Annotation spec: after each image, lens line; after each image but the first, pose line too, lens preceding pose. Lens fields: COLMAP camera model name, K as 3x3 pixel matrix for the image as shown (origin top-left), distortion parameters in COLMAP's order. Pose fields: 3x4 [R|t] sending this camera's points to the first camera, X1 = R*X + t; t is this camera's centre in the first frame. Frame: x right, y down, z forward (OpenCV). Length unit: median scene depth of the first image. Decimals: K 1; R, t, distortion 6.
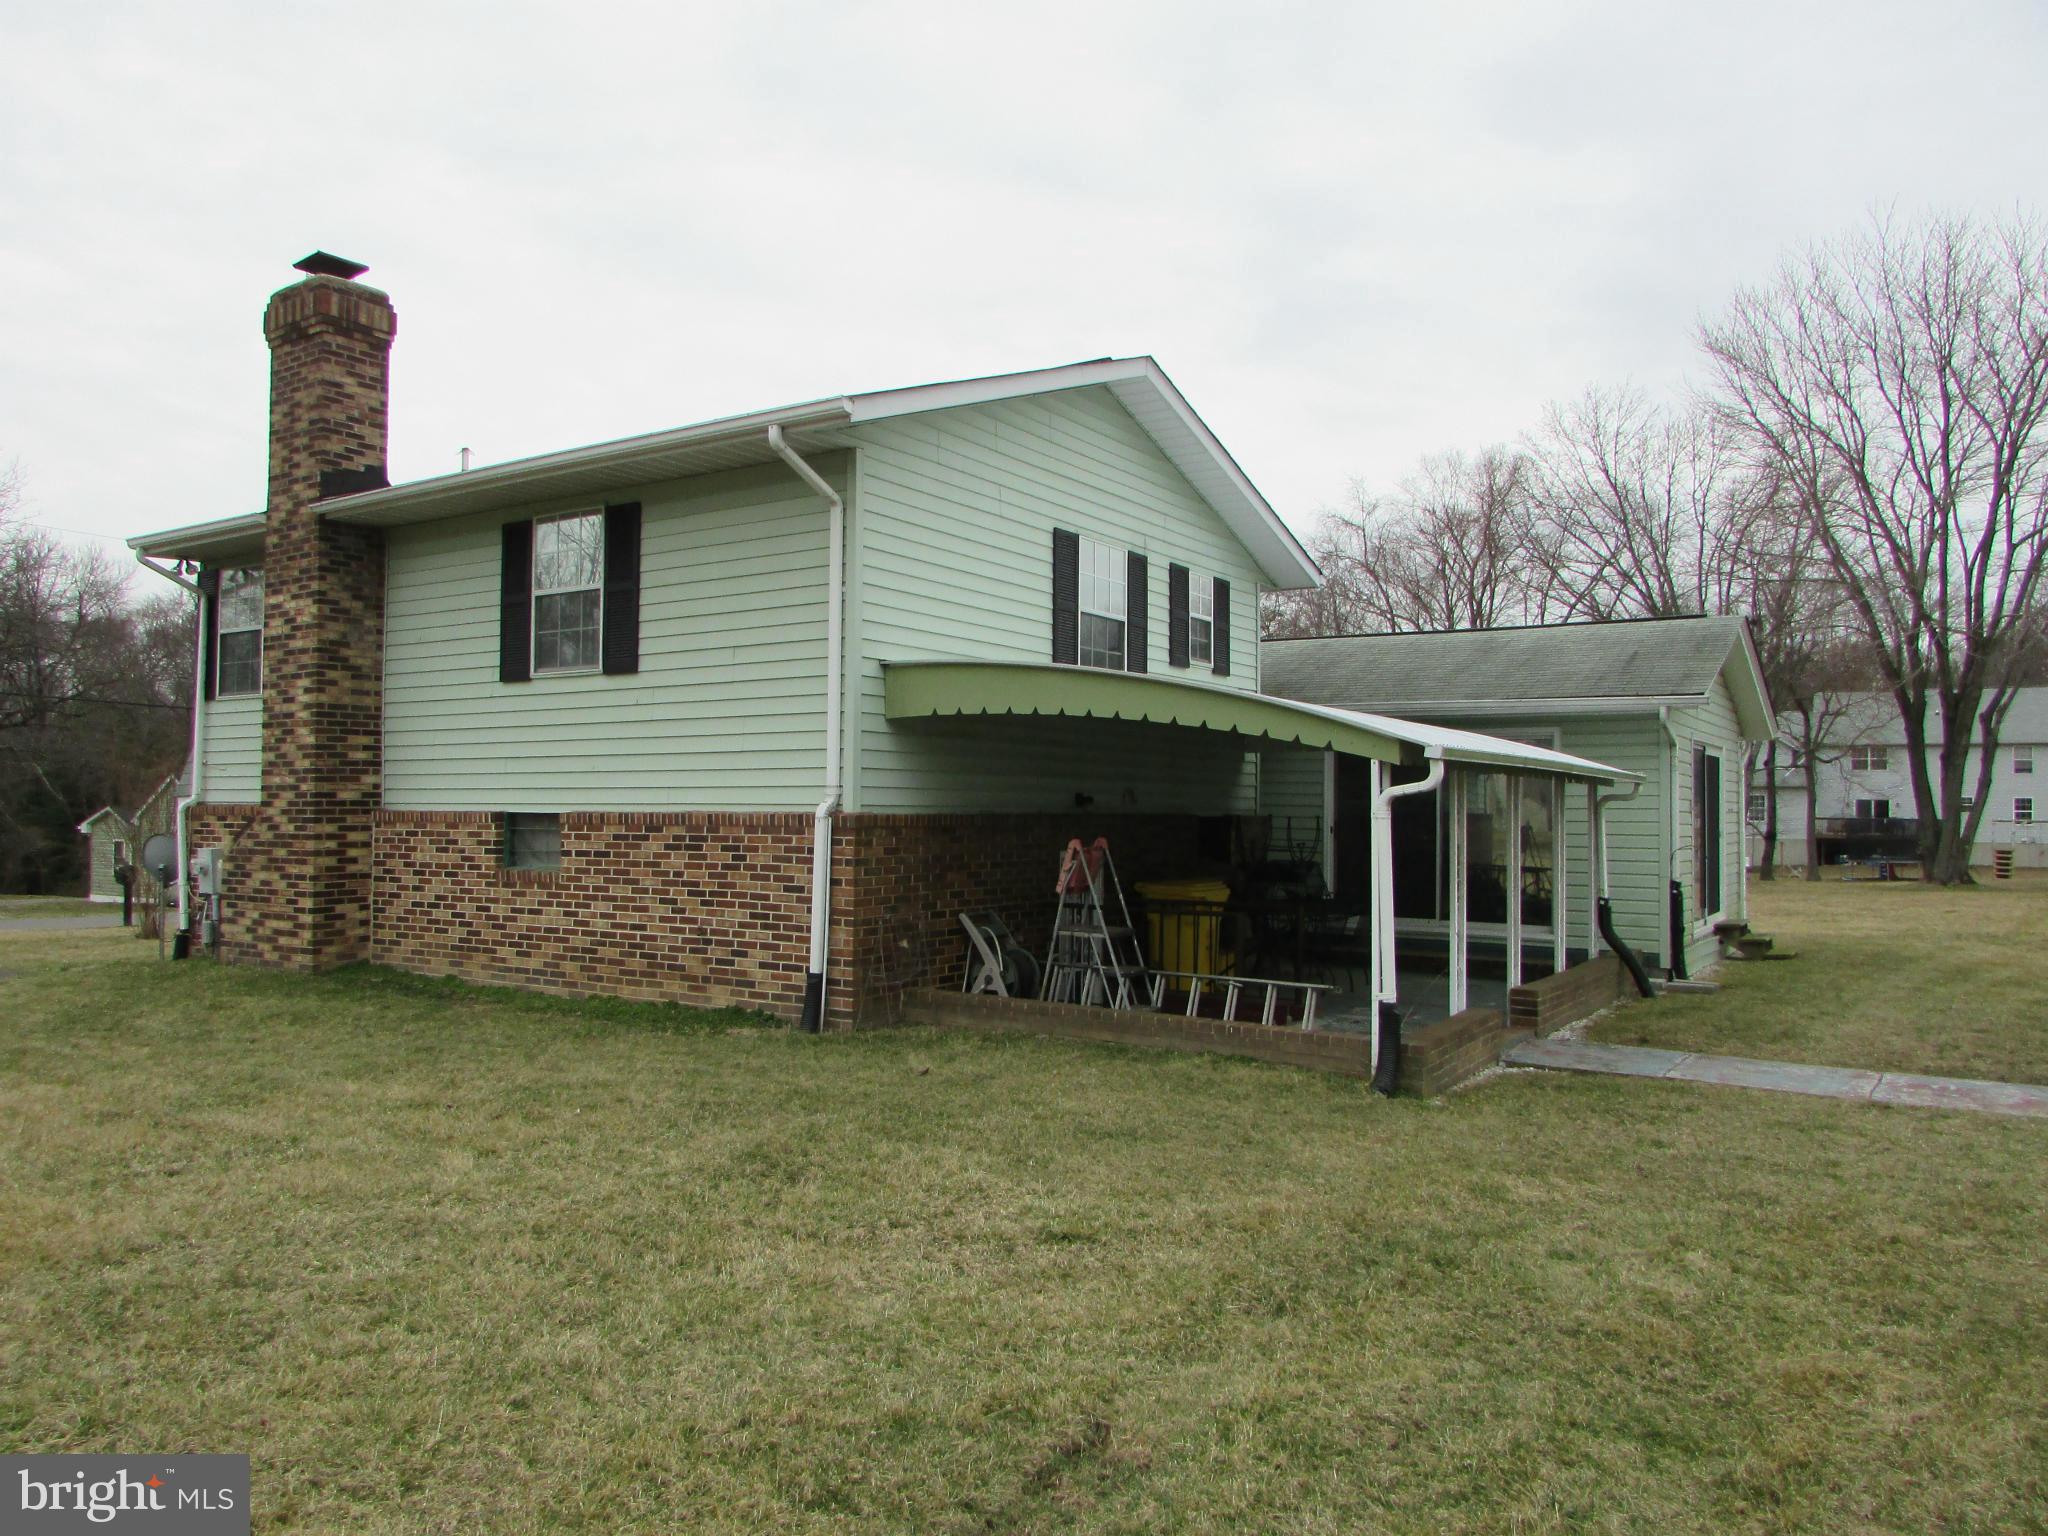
lens RADIAL K [[1495.9, 0, 1024.0], [0, 1495.9, 768.0], [0, 0, 1]] dist [-0.027249, 0.035484]
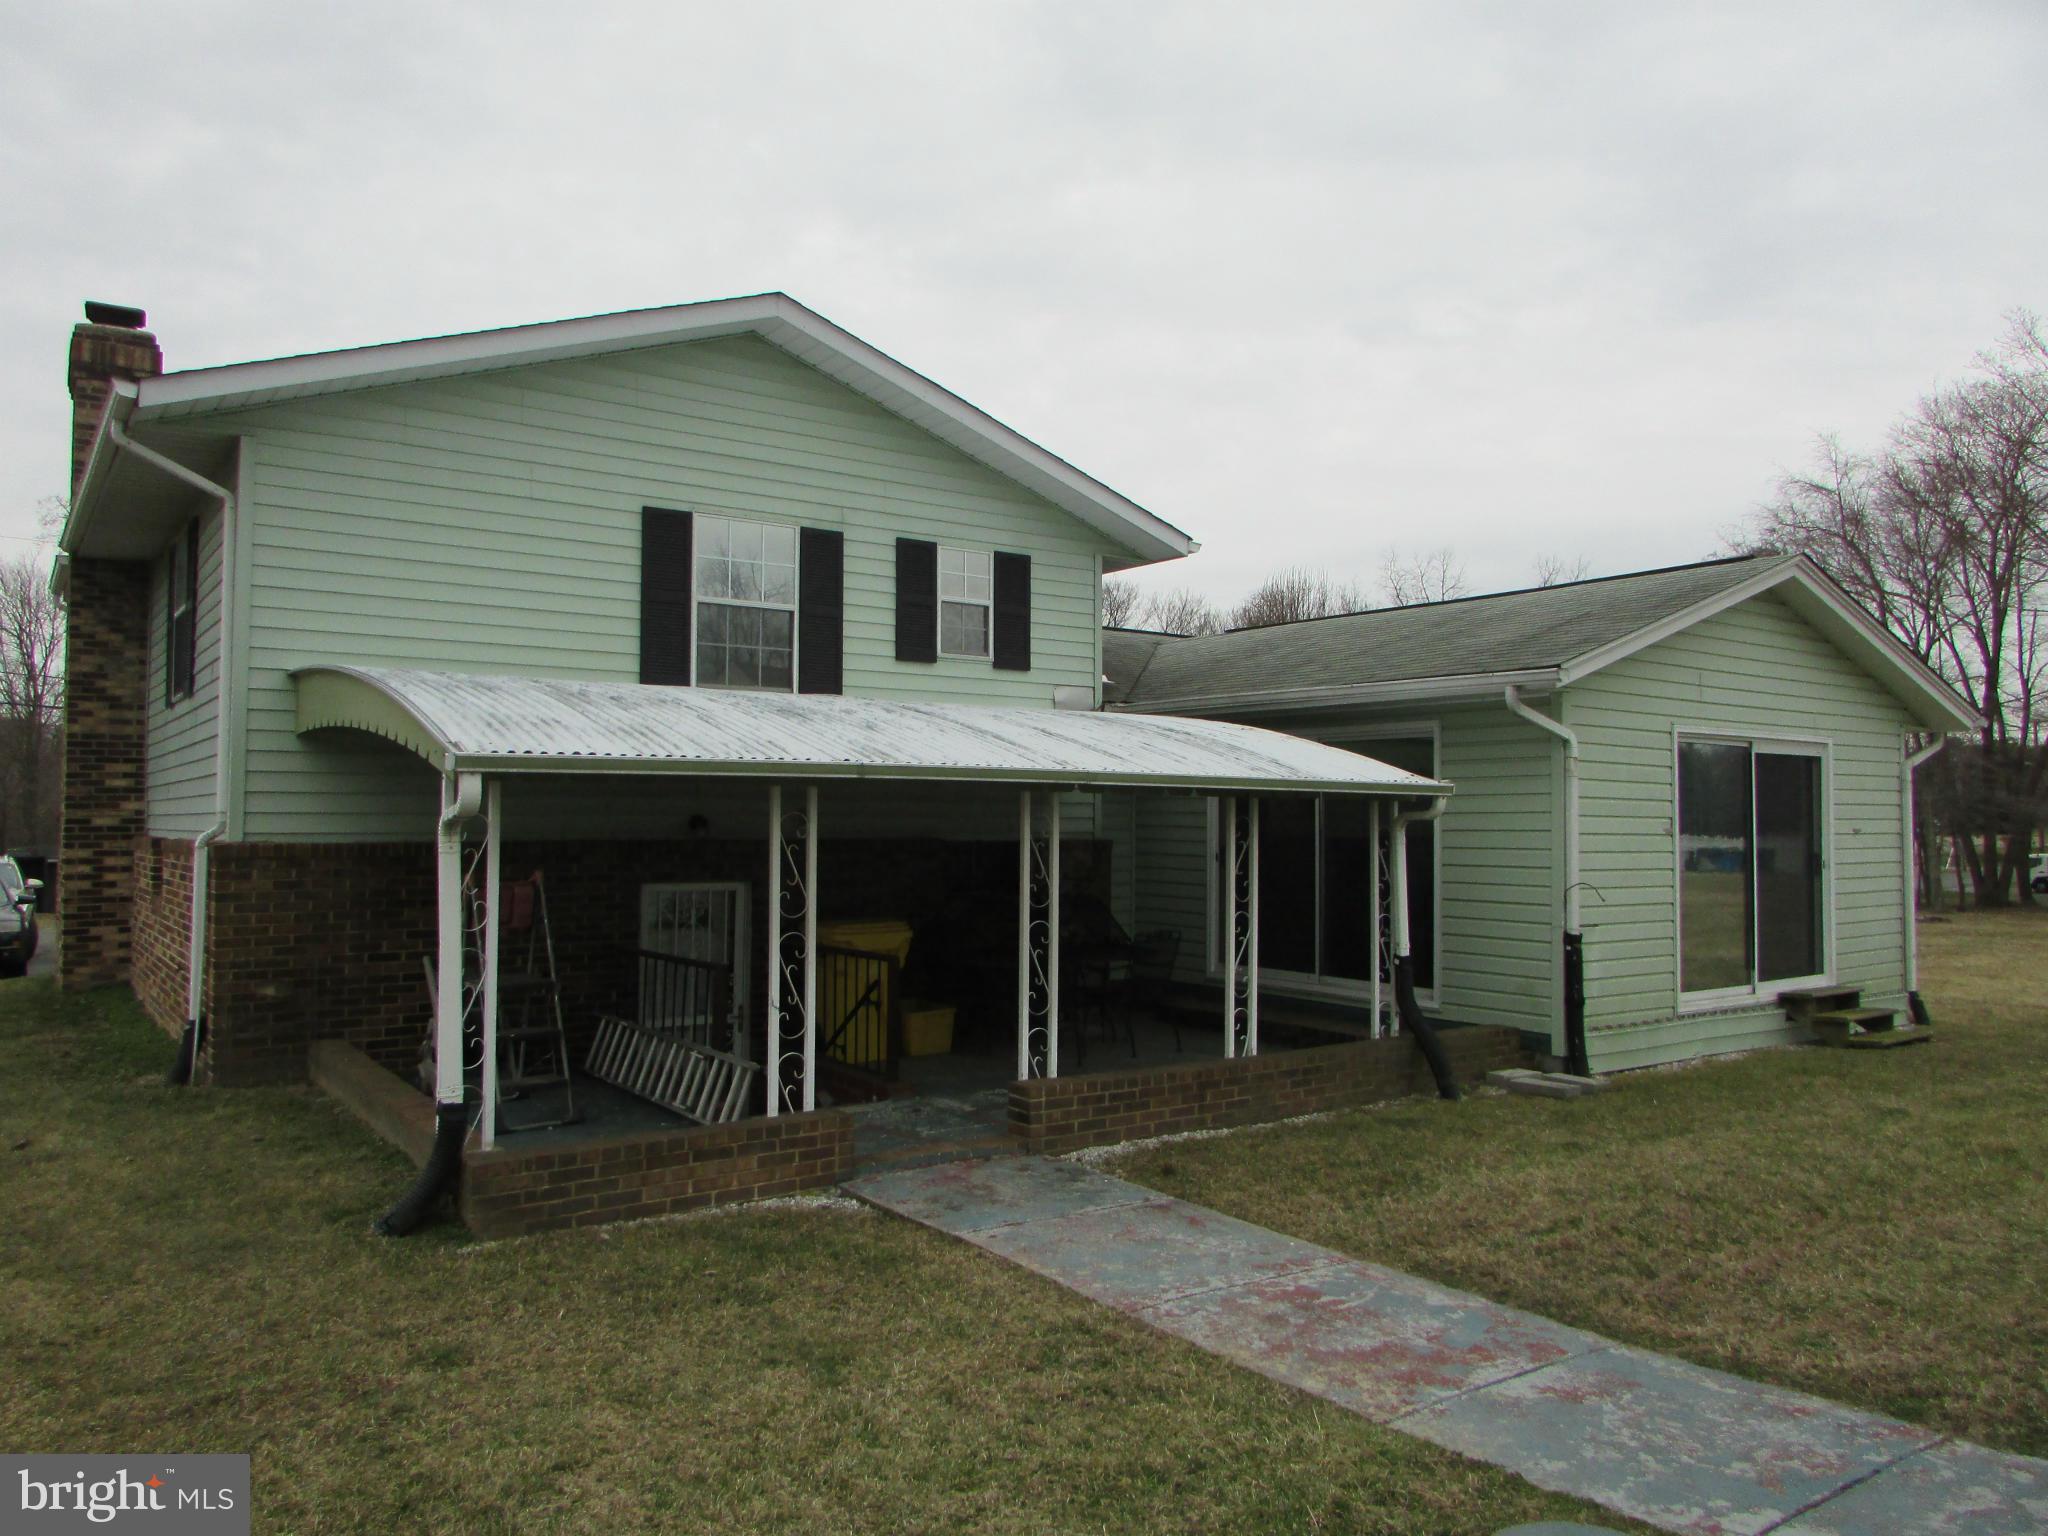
lens RADIAL K [[1495.9, 0, 1024.0], [0, 1495.9, 768.0], [0, 0, 1]] dist [-0.027249, 0.035484]
pose [[0.926688, -0.017829, -0.375410, 0.526300], [0.014935, 0.999832, -0.010617, 0.001725], [0.375536, 0.004232, 0.926798, 0.279568]]
